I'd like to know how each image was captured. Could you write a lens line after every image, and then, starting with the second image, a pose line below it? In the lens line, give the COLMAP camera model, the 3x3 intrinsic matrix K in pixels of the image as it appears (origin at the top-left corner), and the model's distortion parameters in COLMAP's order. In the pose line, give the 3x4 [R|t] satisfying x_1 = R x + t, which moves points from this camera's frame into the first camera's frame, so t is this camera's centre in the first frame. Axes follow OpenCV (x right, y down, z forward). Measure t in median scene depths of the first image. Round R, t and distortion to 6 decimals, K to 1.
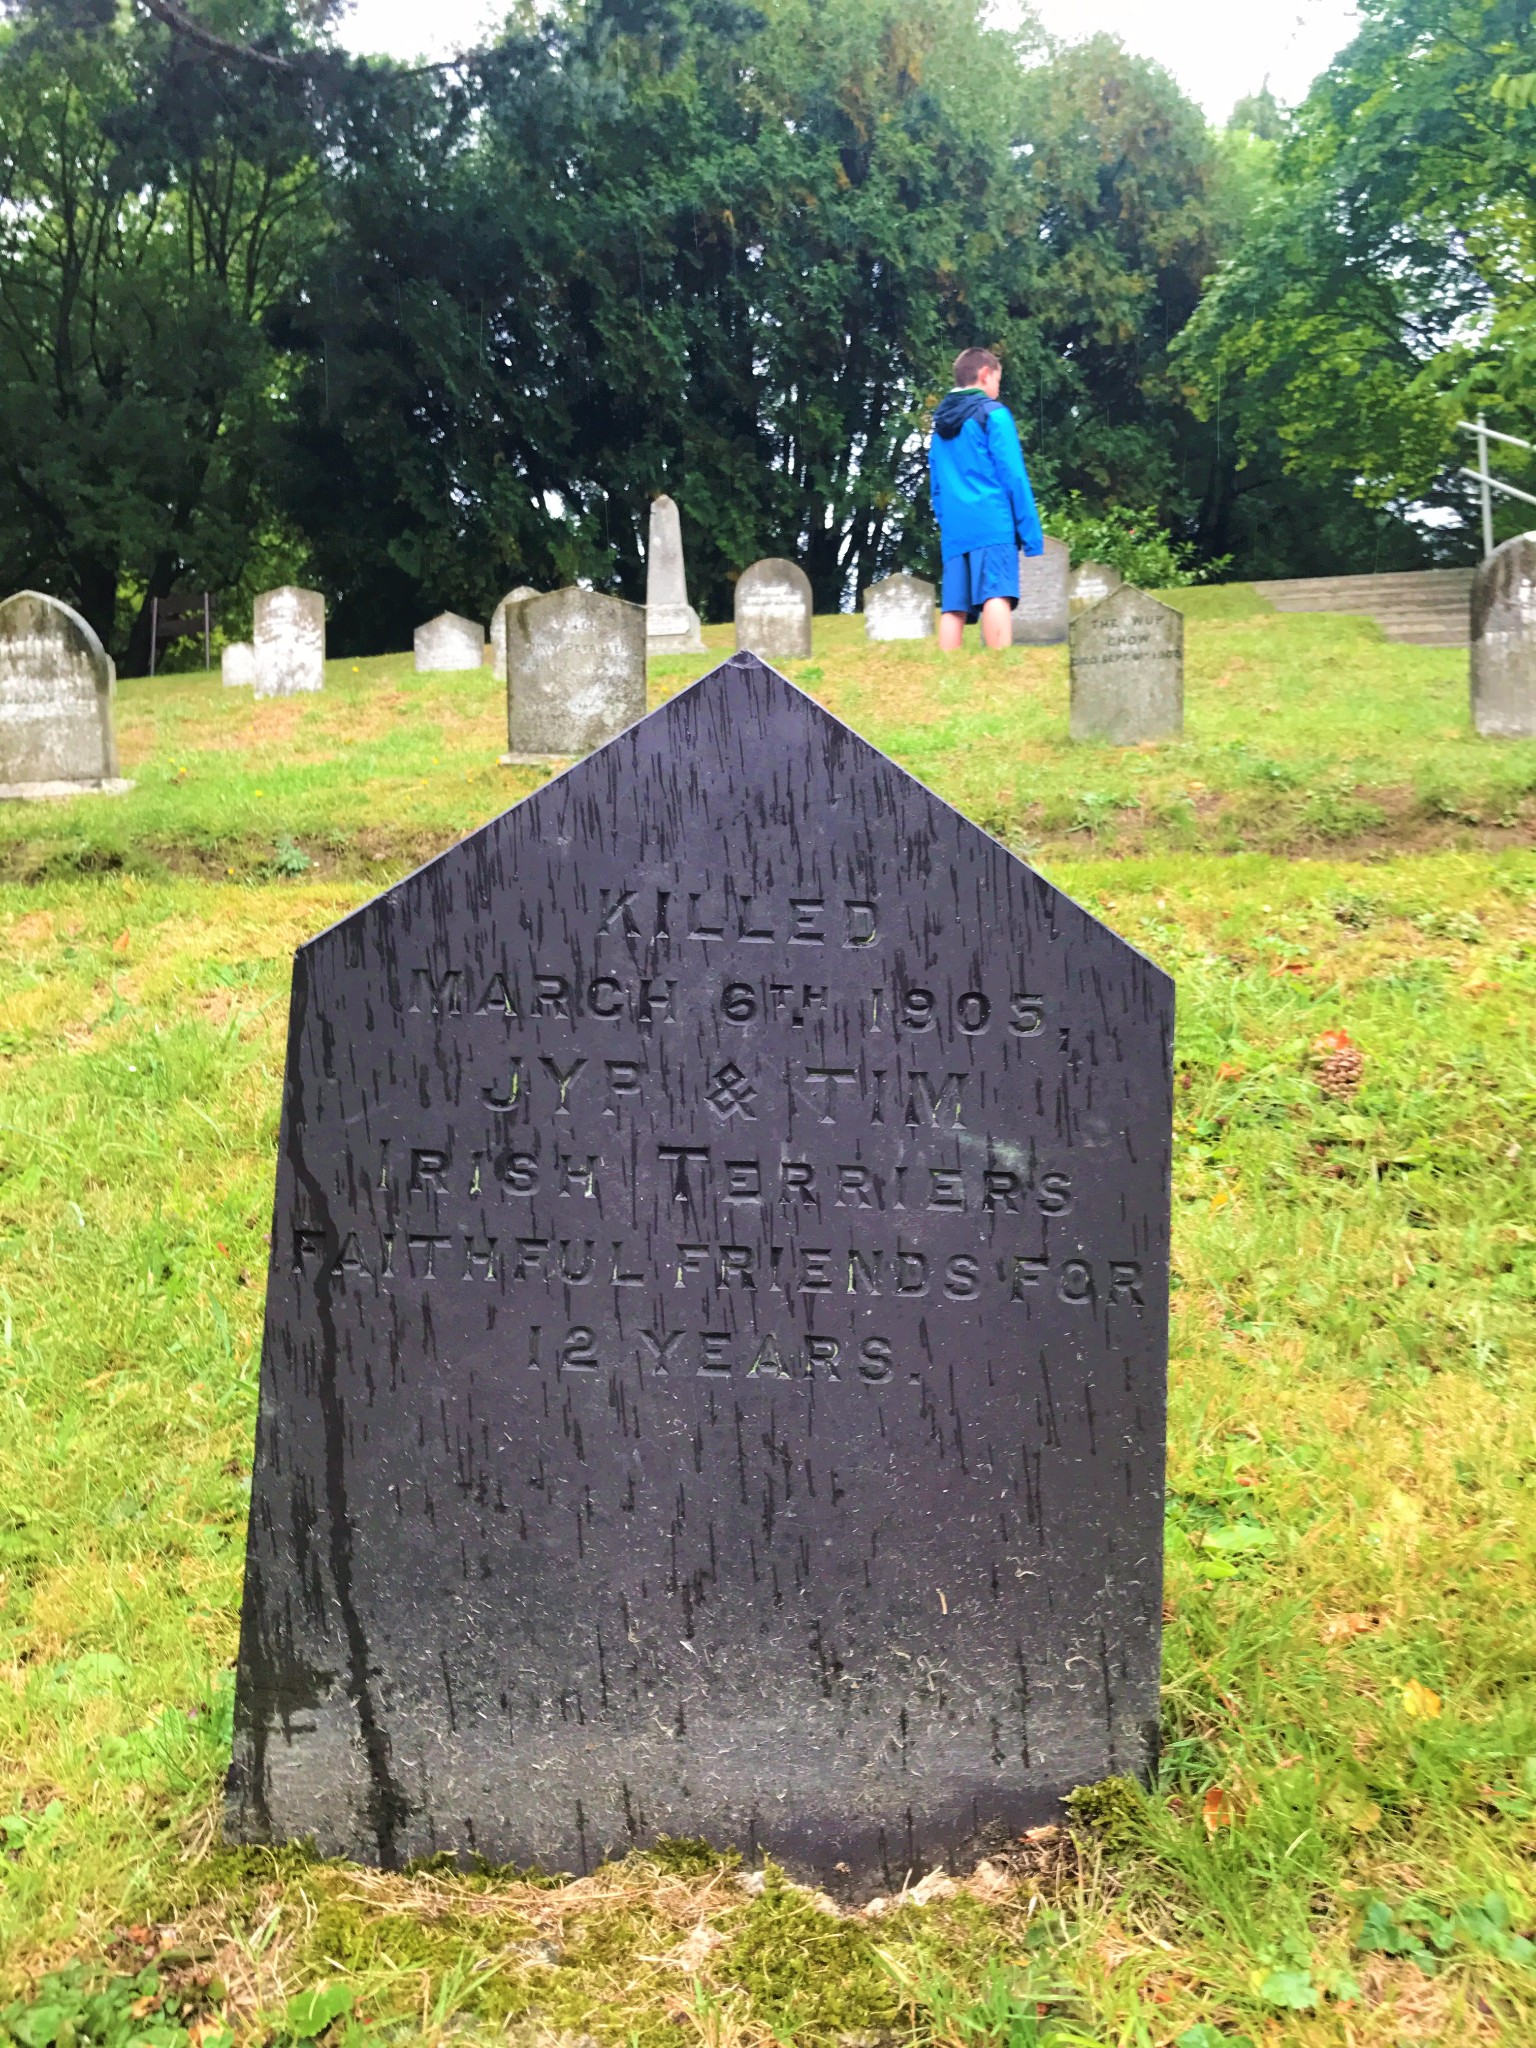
lens RADIAL K [[1695.8, 0, 768.9], [0, 1695.8, 997.1], [0, 0, 1]] dist [0.067585, -0.116918]
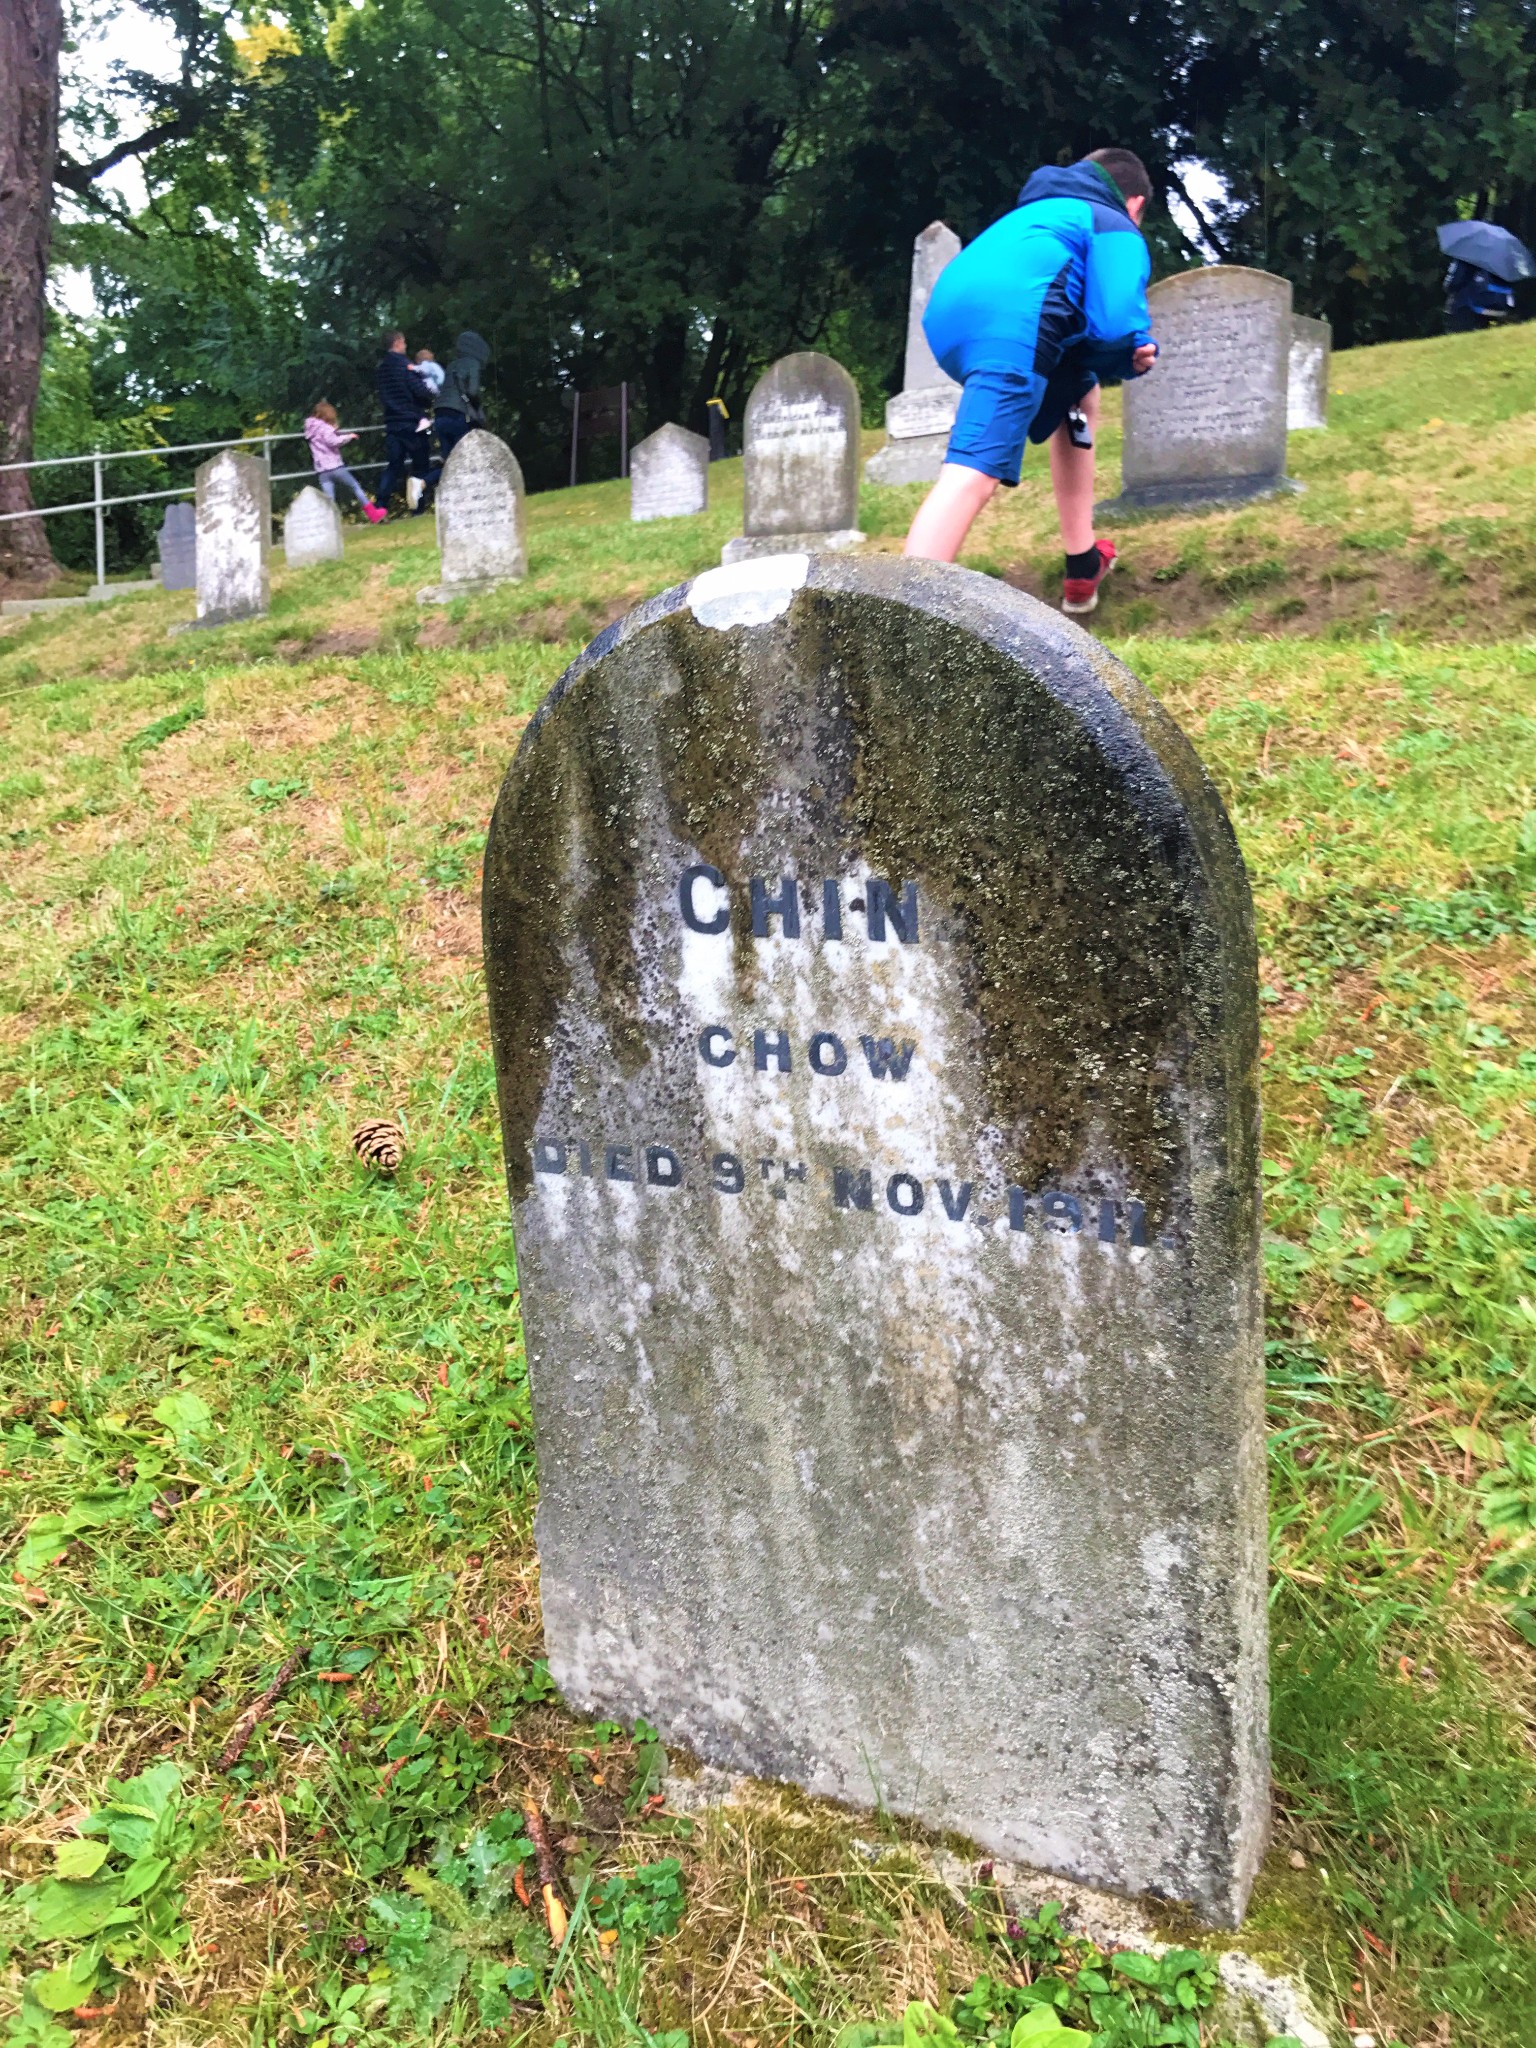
lens RADIAL K [[1666.6, 0, 768.0], [0, 1666.6, 1024.0], [0, 0, 1]] dist [0.072886, -0.183479]
pose [[0.900763, 0.079630, -0.426948, 0.510544], [-0.003552, 0.984366, 0.176102, -0.257109], [0.434296, -0.157110, 0.886963, 0.867287]]
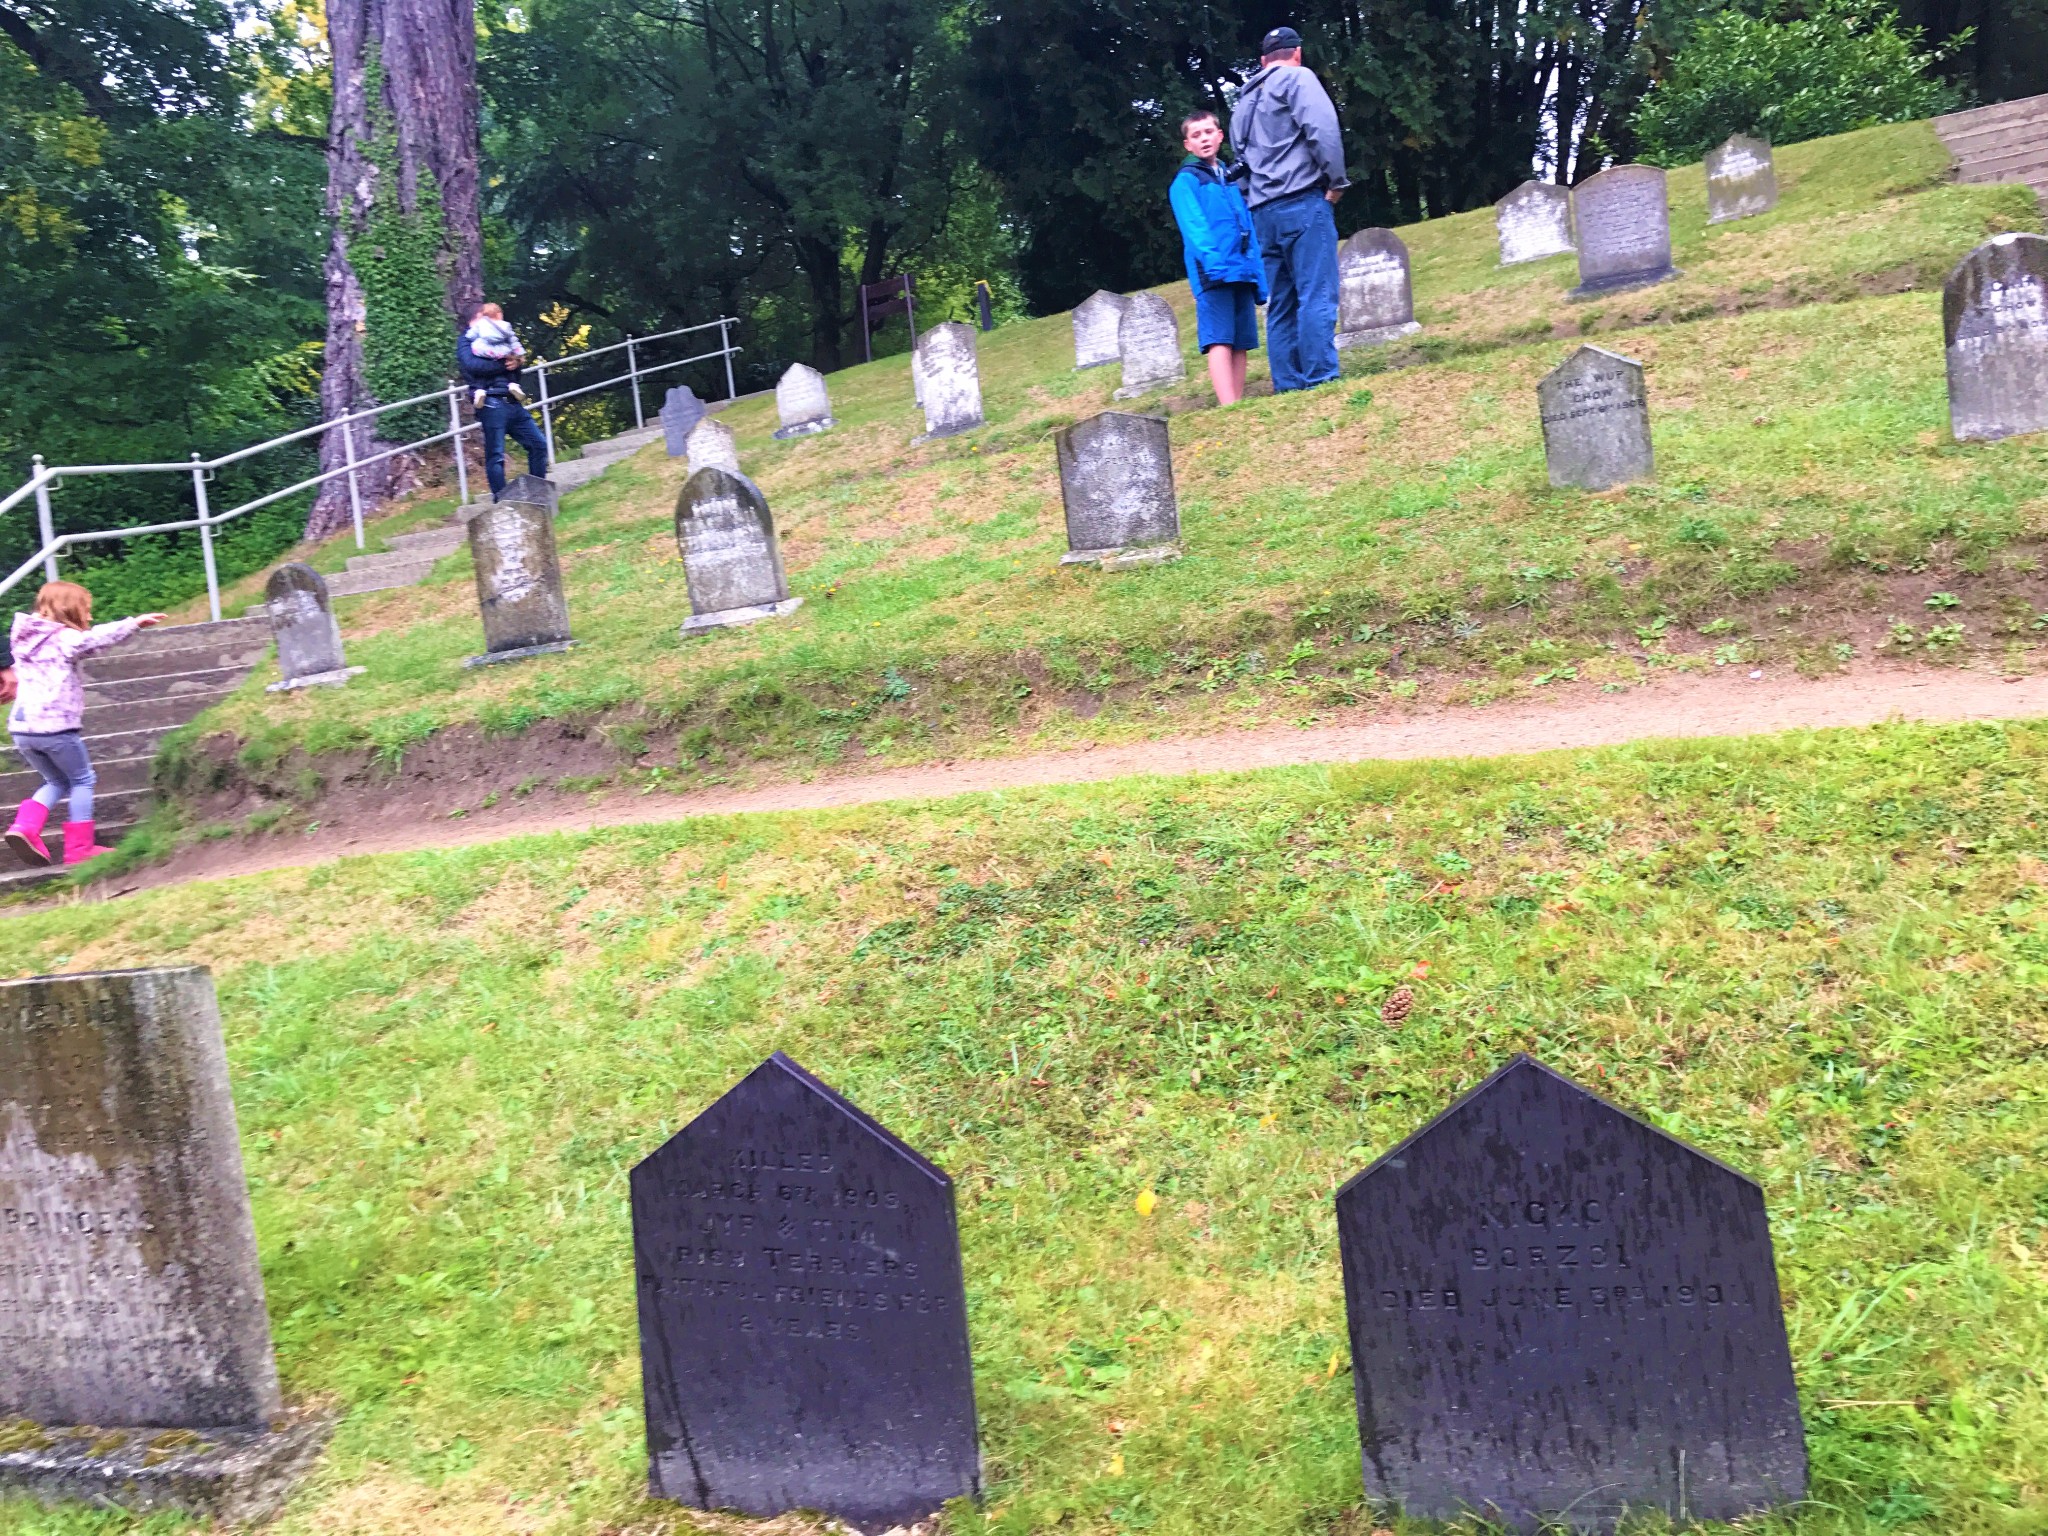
lens RADIAL K [[1667.4, 0, 1000.0], [0, 1667.4, 768.2], [0, 0, 1]] dist [0.038673, -0.041583]
pose [[0.947376, -0.069549, -0.312477, 0.169625], [0.108721, 0.987999, 0.109720, -0.131680], [0.301096, -0.137919, 0.943568, -0.175494]]
